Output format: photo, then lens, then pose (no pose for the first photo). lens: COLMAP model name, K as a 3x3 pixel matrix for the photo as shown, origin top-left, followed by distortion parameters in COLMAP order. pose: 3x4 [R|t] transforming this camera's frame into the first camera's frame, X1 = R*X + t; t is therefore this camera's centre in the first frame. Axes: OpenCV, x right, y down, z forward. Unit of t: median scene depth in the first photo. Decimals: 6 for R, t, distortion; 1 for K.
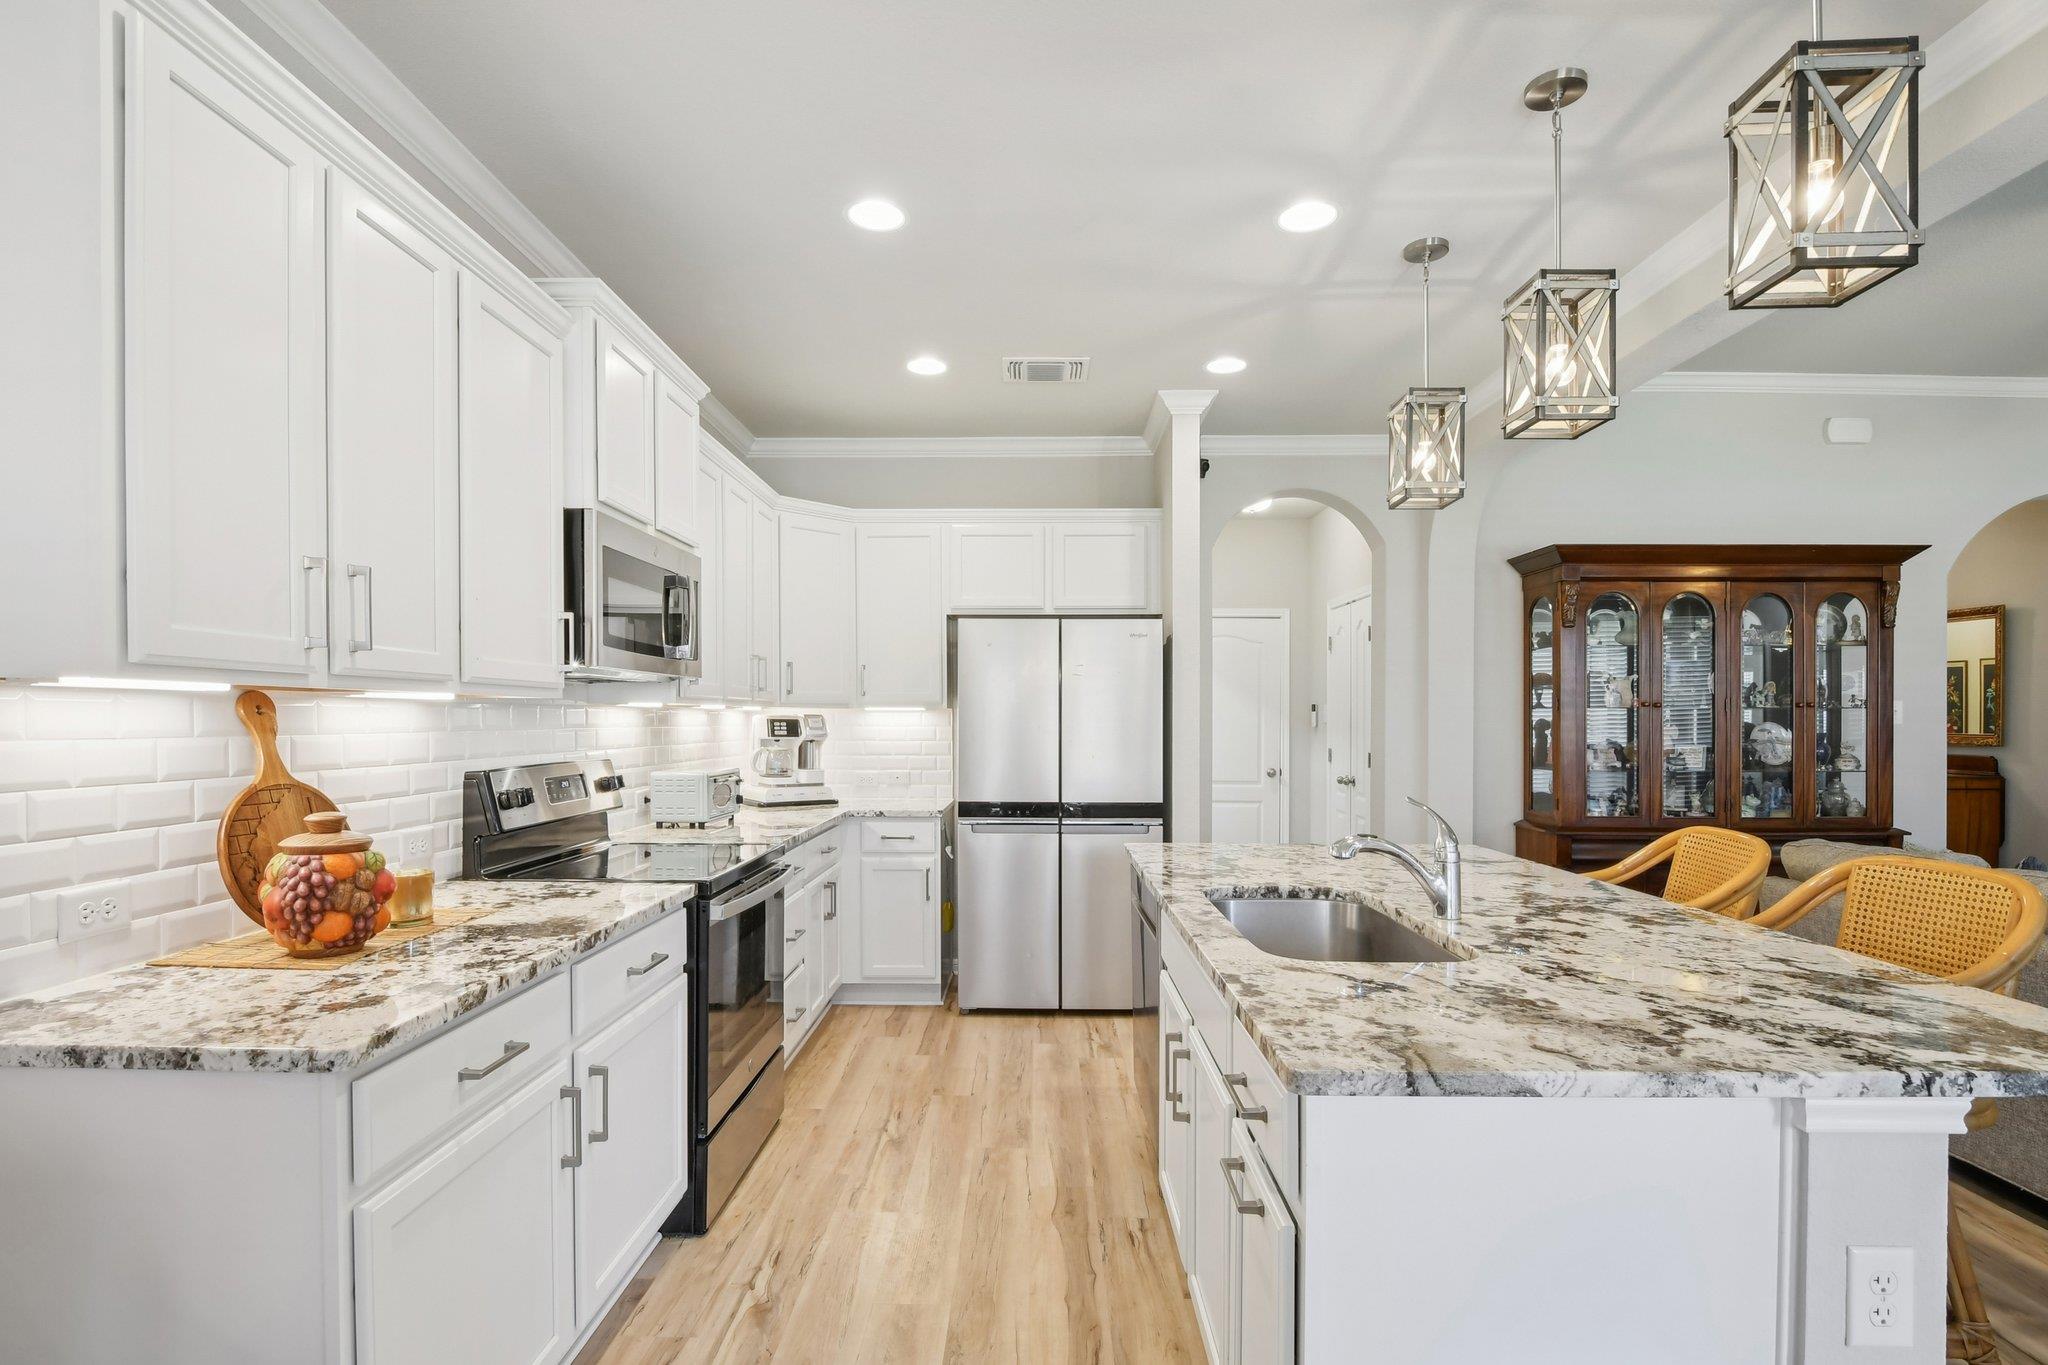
lens RADIAL K [[1001.2, 0, 1031.3], [0, 1001.2, 721.7], [0, 0, 1]] dist [-0.000464, -0.000032]
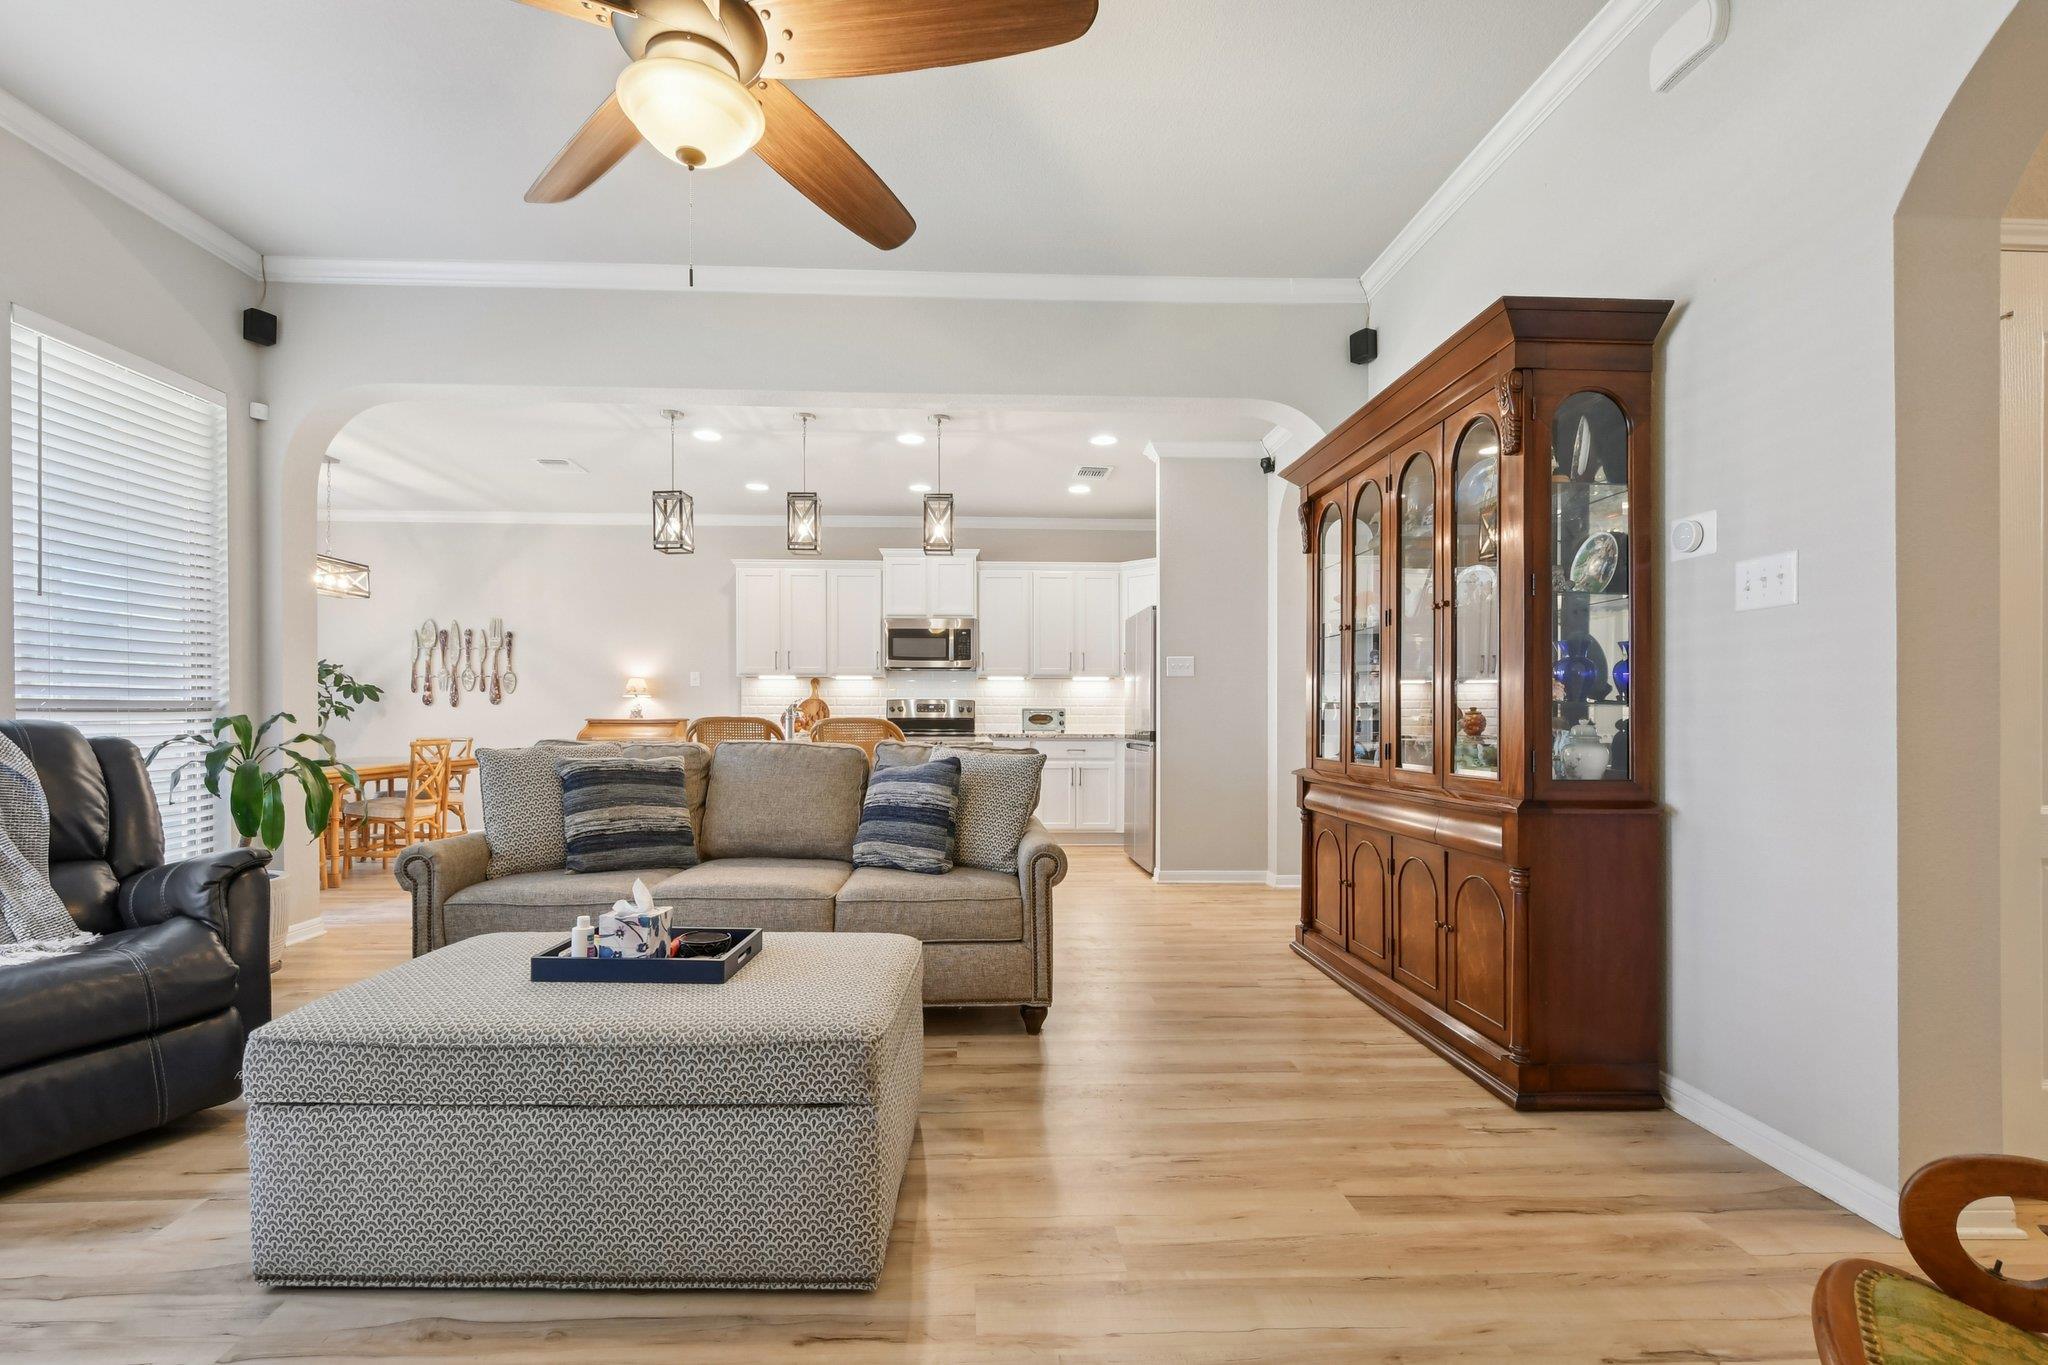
lens RADIAL K [[900.6, 0, 1010.6], [0, 900.6, 721.0], [0, 0, 1]] dist [-0.000235, -0.000189]
pose [[0.055478, 0.003591, -0.998453, 2.374562], [-0.005790, 0.999978, 0.003275, 0.103372], [0.998443, 0.005599, 0.055498, 1.182975]]
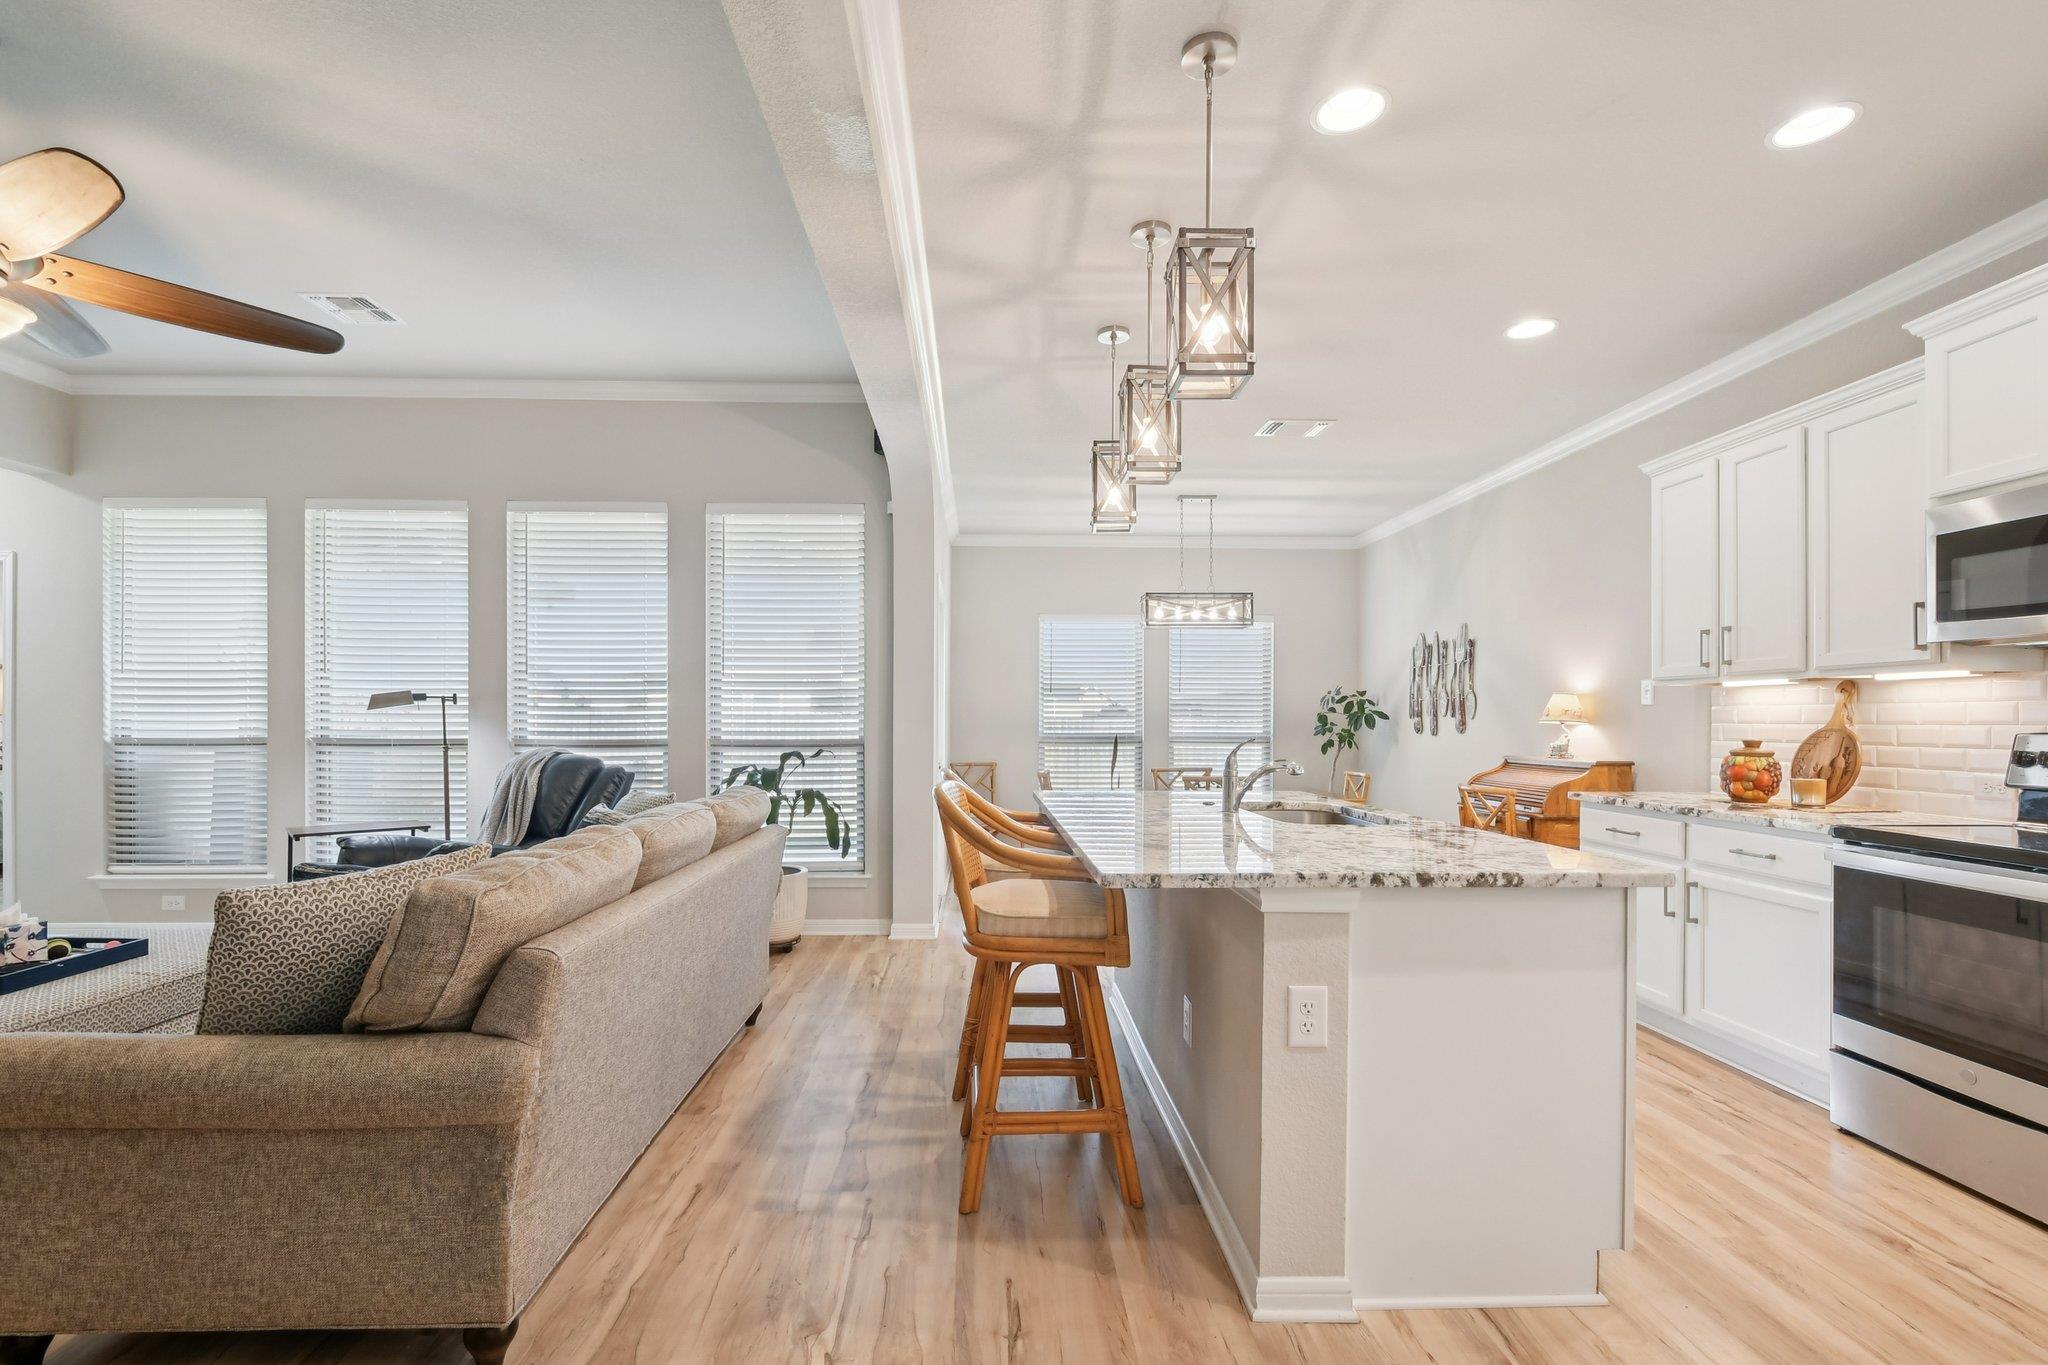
lens RADIAL K [[900.6, 0, 1010.6], [0, 900.6, 721.0], [0, 0, 1]] dist [-0.000235, -0.000189]
pose [[-0.999257, -0.008136, -0.037682, 0.642157], [-0.008318, 0.999955, 0.004668, 0.037745], [0.037642, 0.004978, -0.999279, 1.903278]]
